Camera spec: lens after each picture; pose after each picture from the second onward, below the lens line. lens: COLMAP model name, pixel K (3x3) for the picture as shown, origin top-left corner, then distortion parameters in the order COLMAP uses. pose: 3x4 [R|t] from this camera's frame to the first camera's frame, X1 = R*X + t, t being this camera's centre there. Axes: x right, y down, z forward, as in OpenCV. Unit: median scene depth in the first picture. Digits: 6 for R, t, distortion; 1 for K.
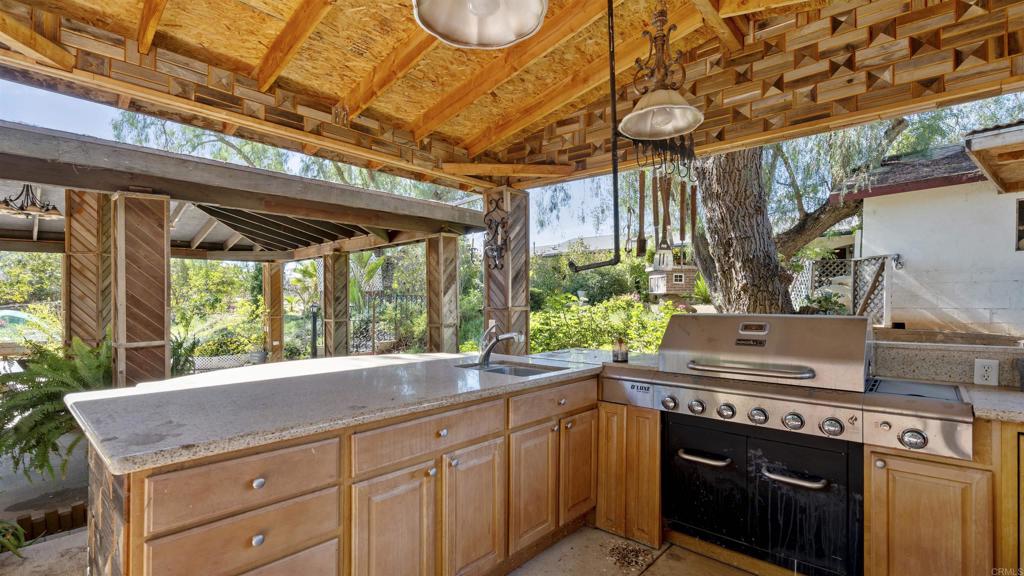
lens RADIAL K [[478.3, 0, 513.3], [0, 478.3, 304.4], [0, 0, 1]] dist [0.000574, 0.001645]
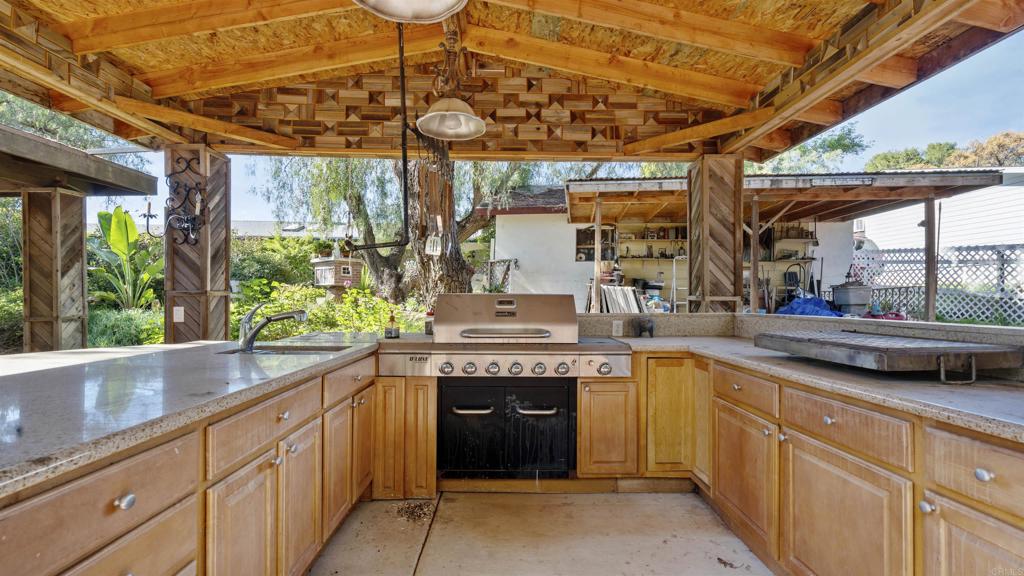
lens RADIAL K [[478.3, 0, 513.3], [0, 478.3, 304.4], [0, 0, 1]] dist [0.000574, 0.001645]
pose [[0.718978, -0.002524, 0.695028, -0.306795], [0.000223, 0.999994, 0.003400, 0.039006], [-0.695033, -0.002290, 0.718974, 0.045050]]
